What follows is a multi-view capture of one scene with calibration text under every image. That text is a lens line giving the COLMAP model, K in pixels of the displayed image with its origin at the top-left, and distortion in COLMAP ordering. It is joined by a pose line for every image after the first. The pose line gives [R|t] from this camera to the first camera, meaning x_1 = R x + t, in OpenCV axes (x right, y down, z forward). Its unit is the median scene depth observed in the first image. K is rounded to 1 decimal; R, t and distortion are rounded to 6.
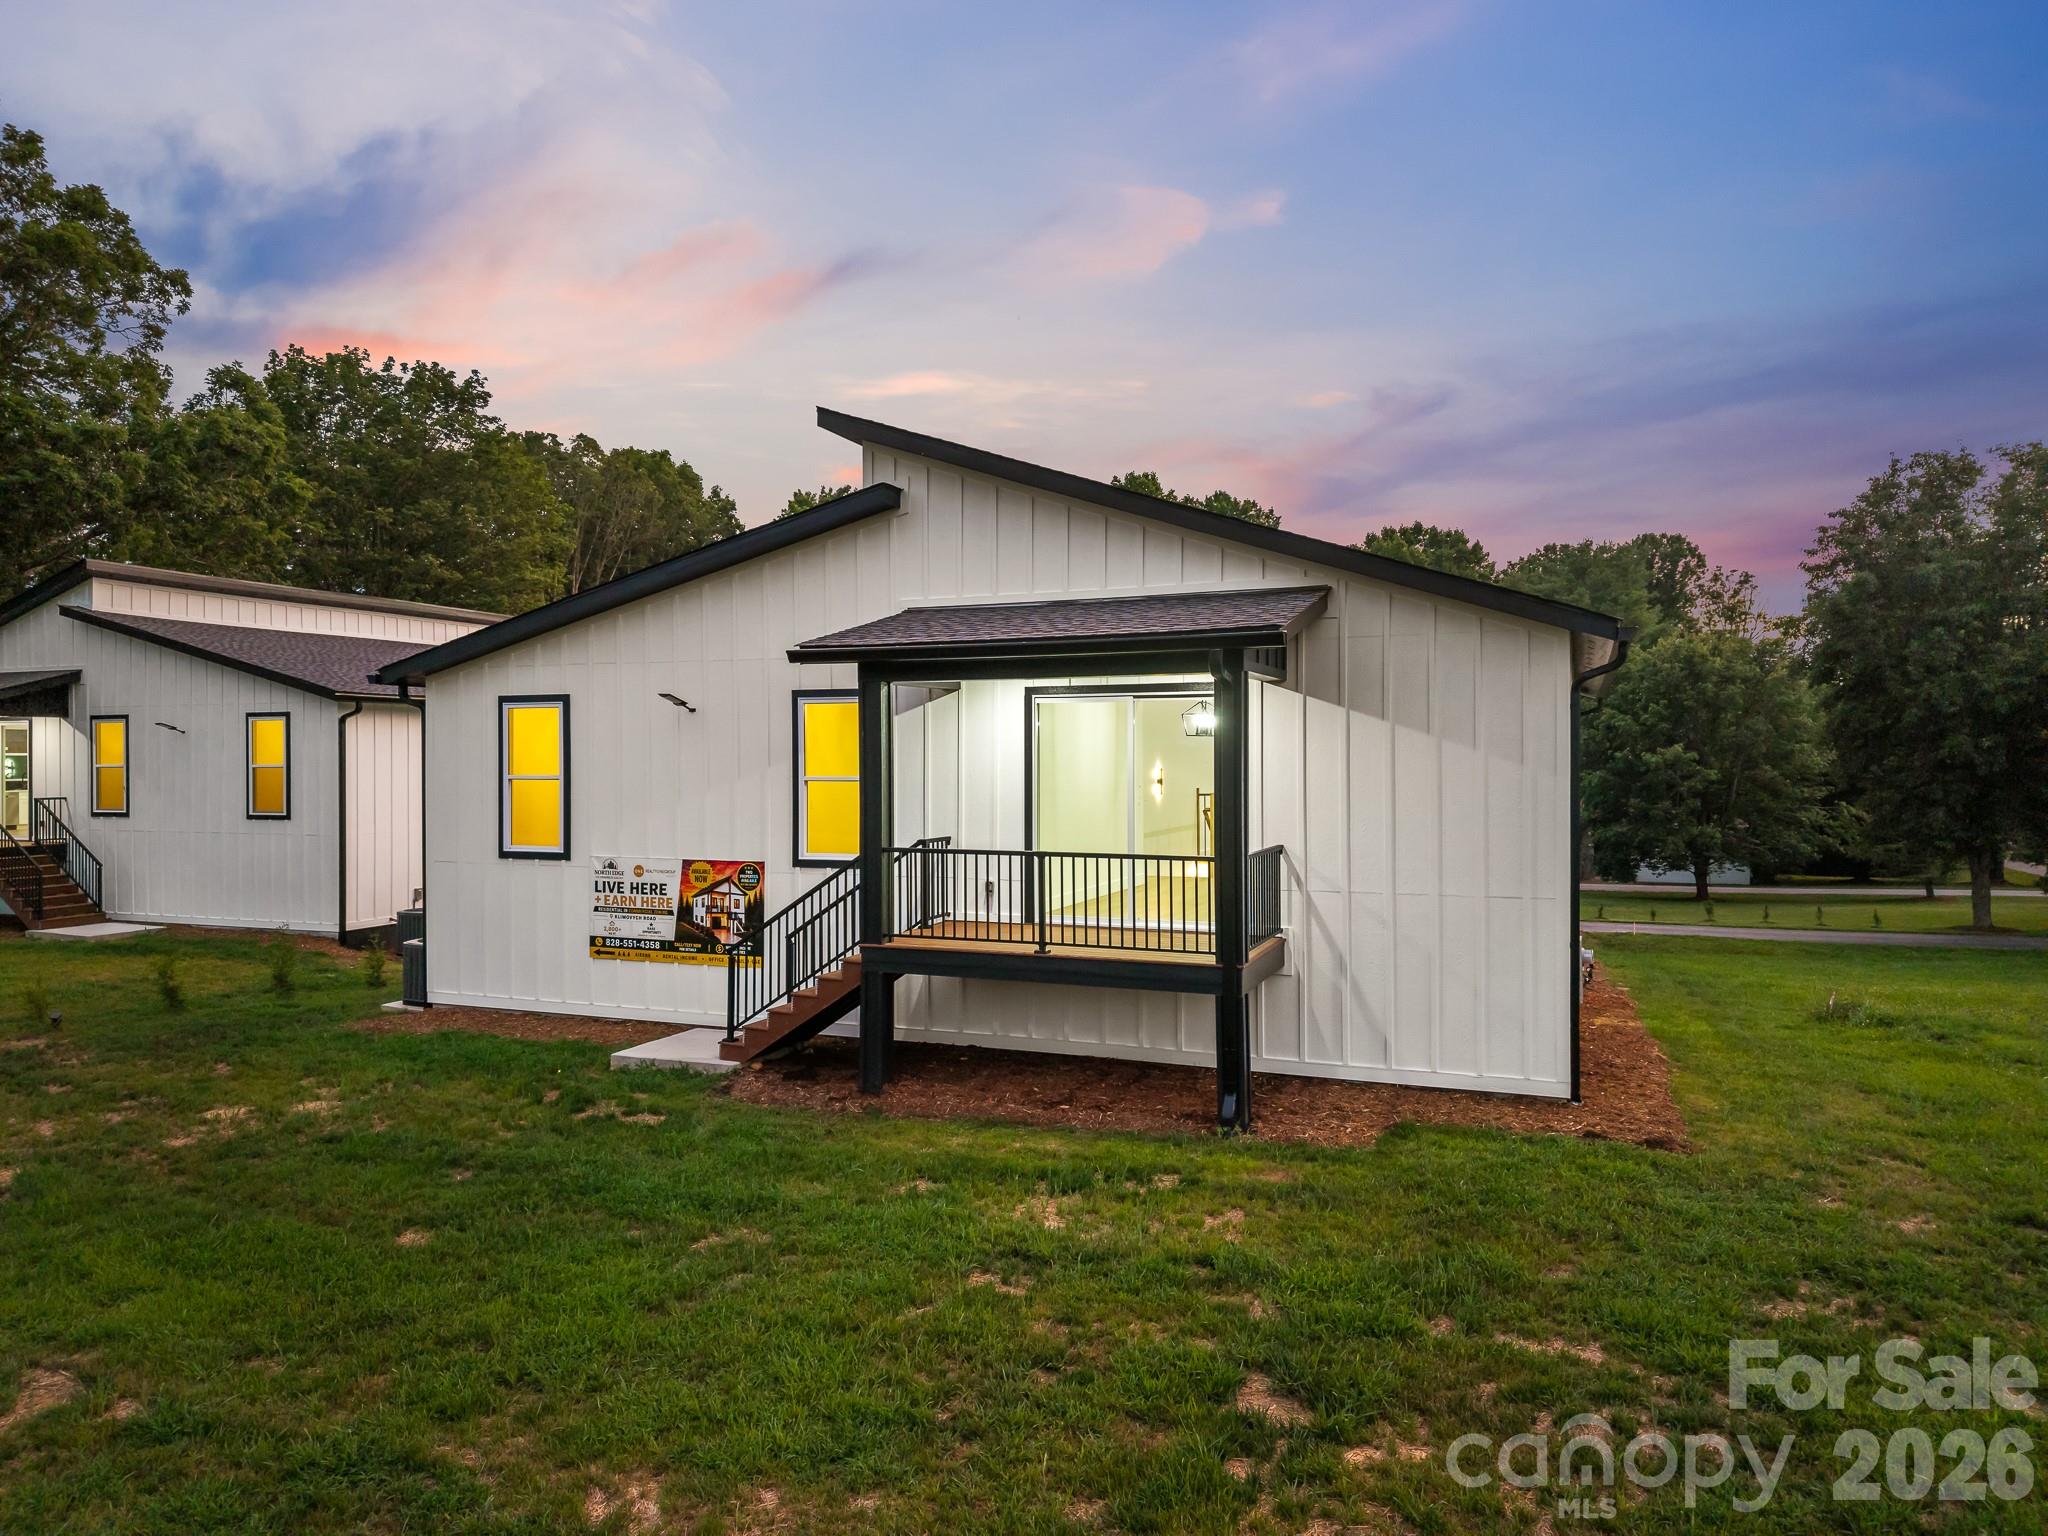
lens RADIAL K [[1357.8, 0, 1024.0], [0, 1357.8, 768.0], [0, 0, 1]] dist [0.003100, -0.002120]
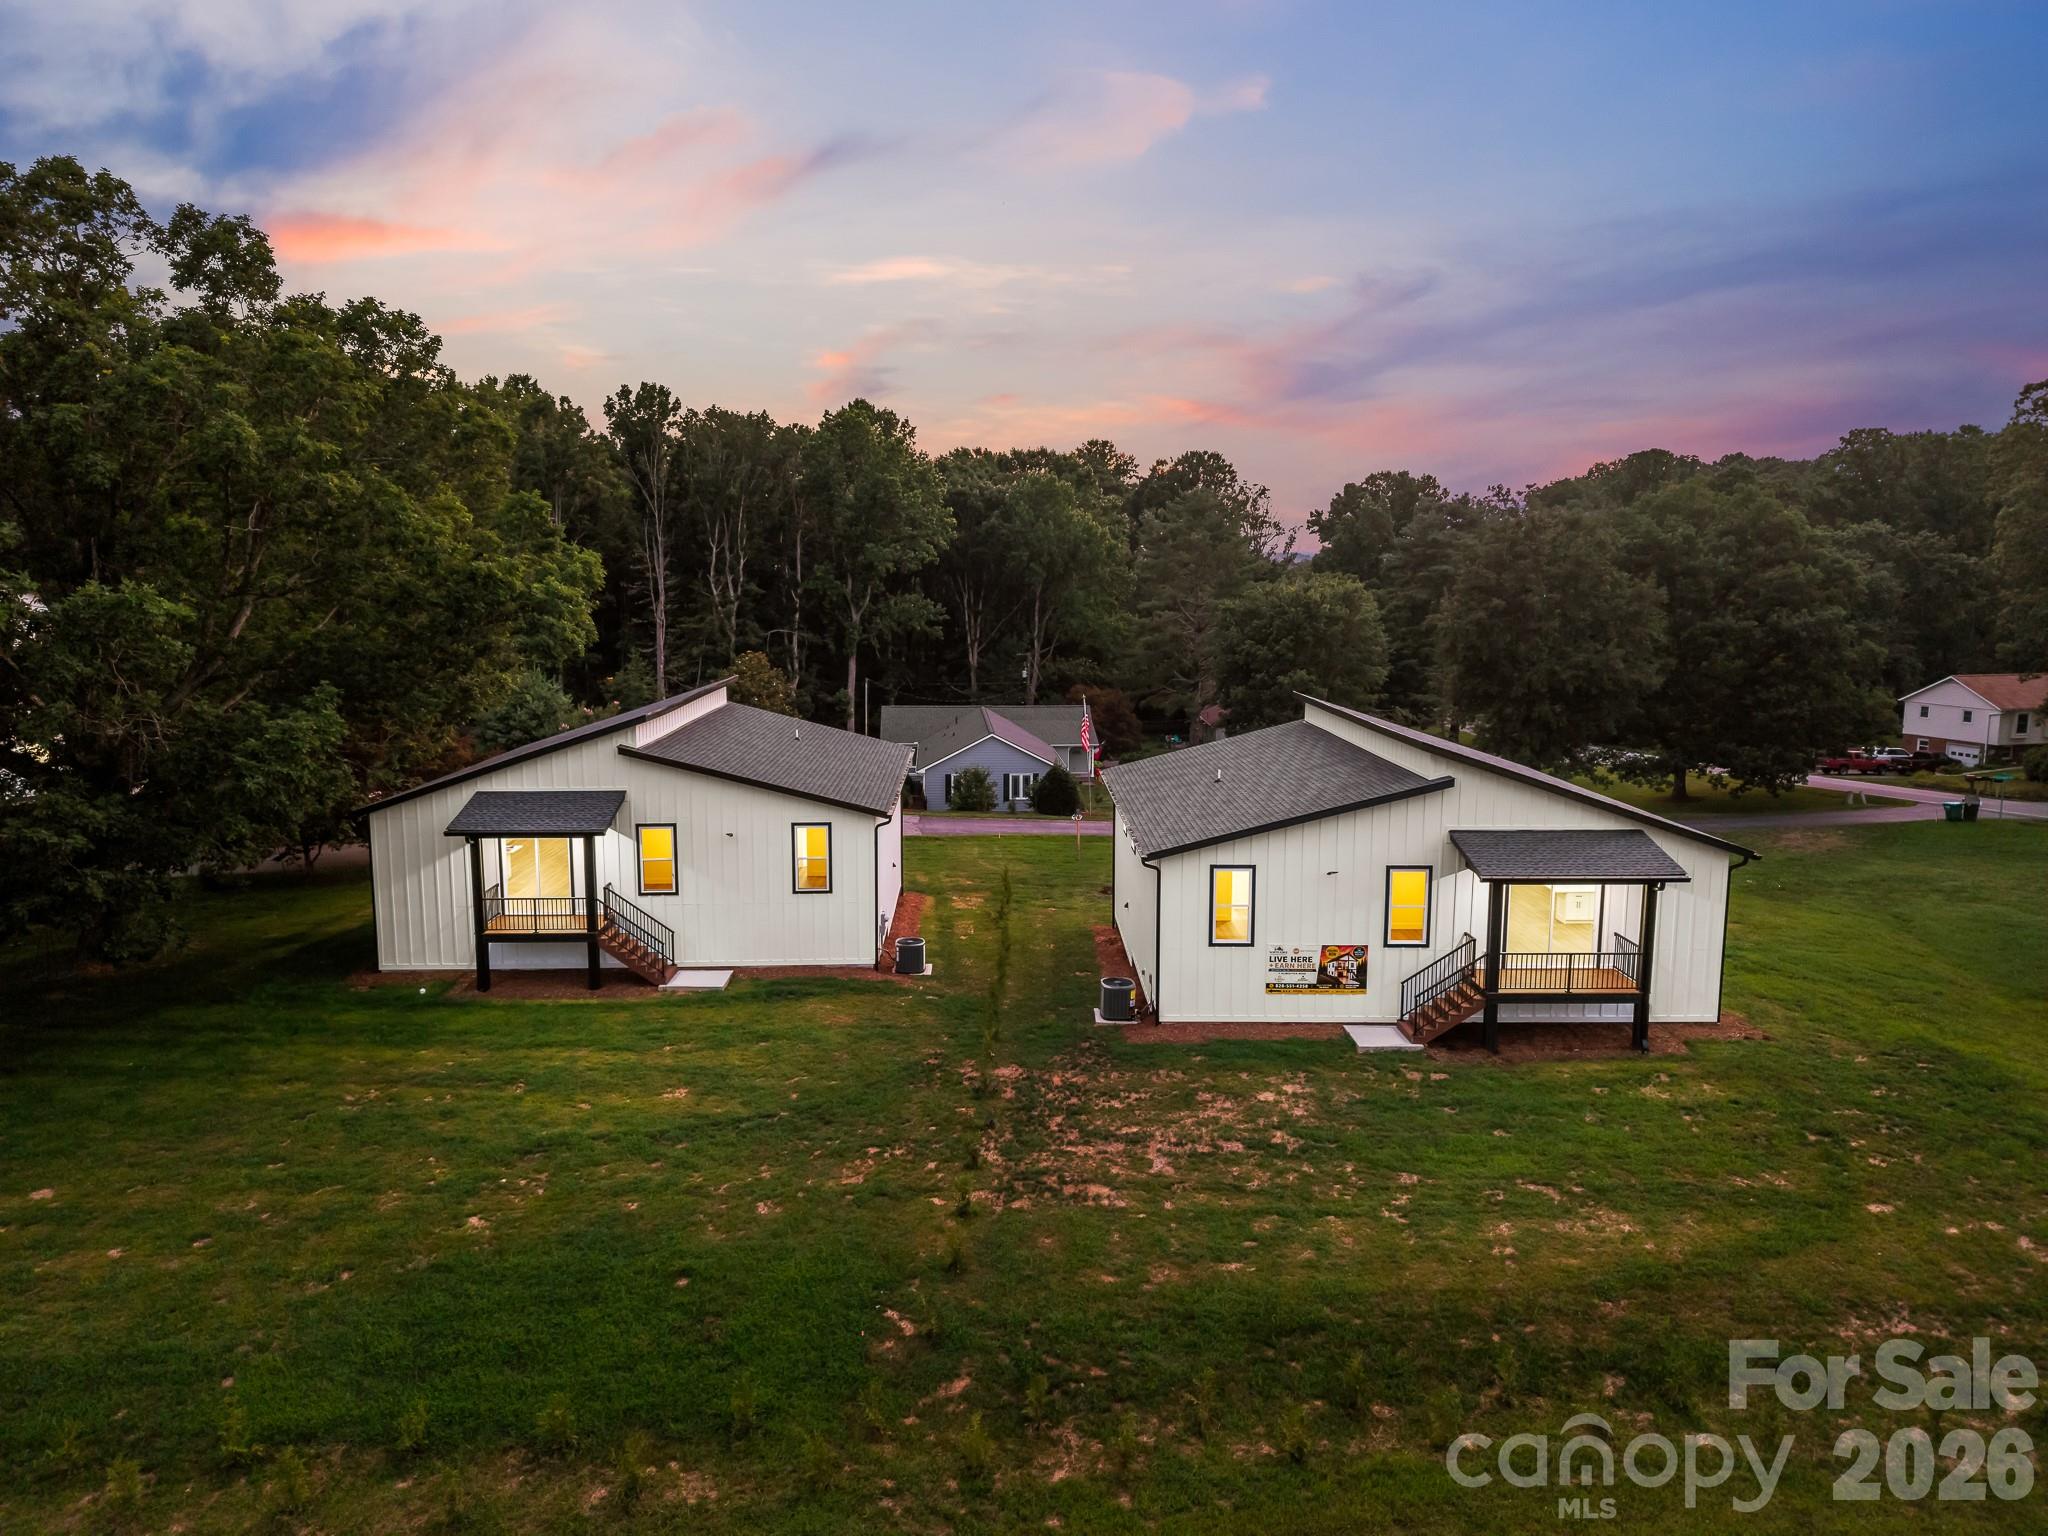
lens RADIAL K [[1365.7, 0, 979.2], [0, 1365.7, 771.3], [0, 0, 1]] dist [0.007117, -0.002223]
pose [[0.929662, -0.051616, 0.364780, -1.476583], [0.001586, 0.990689, 0.136138, -0.476823], [-0.368410, -0.125984, 0.921087, -0.685176]]
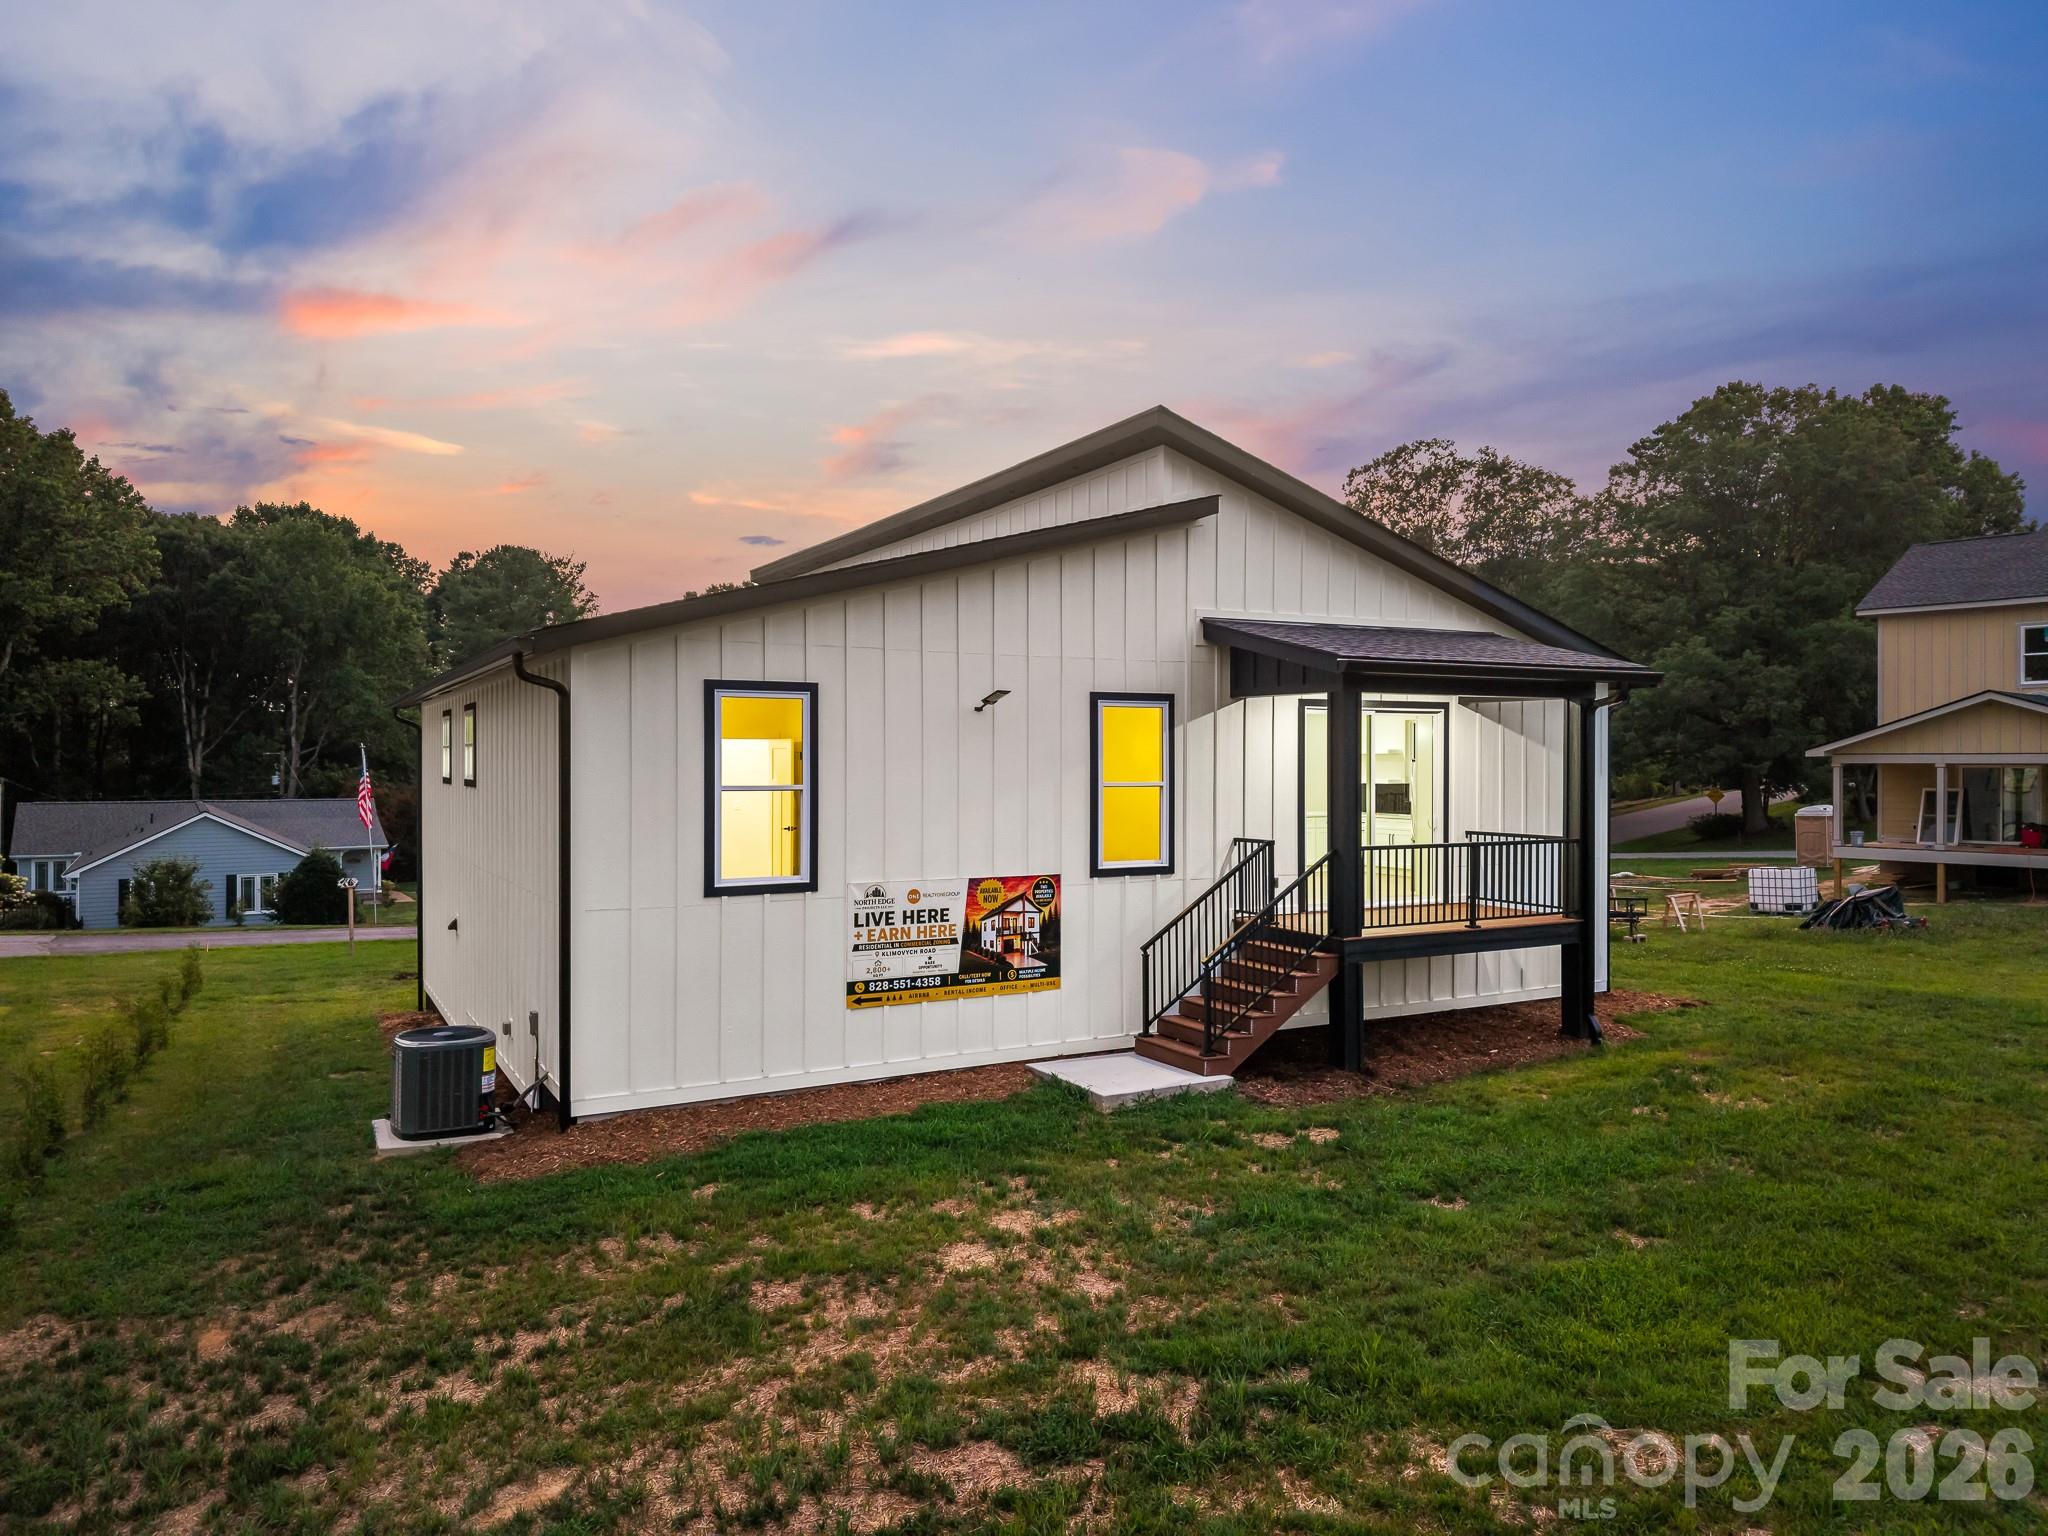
lens RADIAL K [[1378.2, 0, 1024.0], [0, 1378.2, 768.0], [0, 0, 1]] dist [0.058334, -0.061934]
pose [[0.627483, -0.001697, 0.778629, -0.918917], [0.001084, 0.999999, 0.001306, -0.005001], [-0.778630, 0.000024, 0.627484, 0.414038]]
